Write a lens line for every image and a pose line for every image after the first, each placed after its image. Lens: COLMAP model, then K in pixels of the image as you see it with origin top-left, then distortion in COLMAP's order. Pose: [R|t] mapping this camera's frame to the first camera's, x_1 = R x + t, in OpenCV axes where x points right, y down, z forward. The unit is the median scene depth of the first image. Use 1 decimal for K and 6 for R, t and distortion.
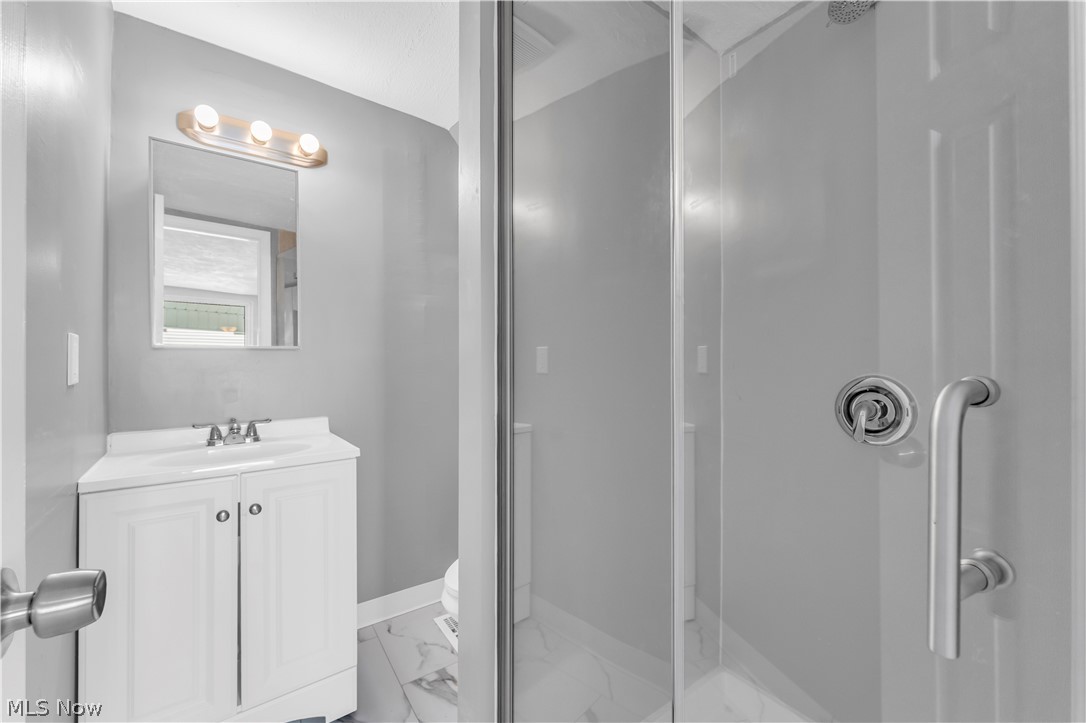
lens RADIAL K [[418.5, 0, 543.0], [0, 418.5, 361.5], [0, 0, 1]] dist [0.000482, -0.000085]
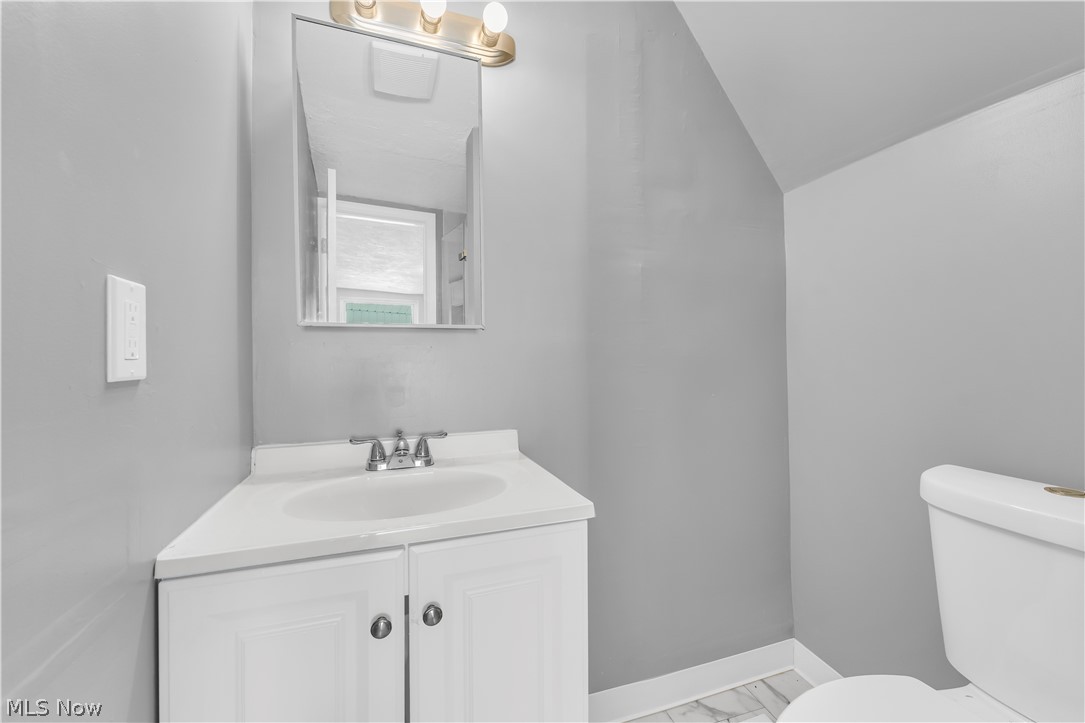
lens RADIAL K [[431.8, 0, 542.5], [0, 431.8, 361.5], [0, 0, 1]] dist [-0.000857, -0.000048]
pose [[0.947624, 0.002306, -0.319380, -0.289266], [0.000914, 0.999950, 0.009932, 0.016357], [0.319387, -0.009704, 0.947575, 0.401488]]
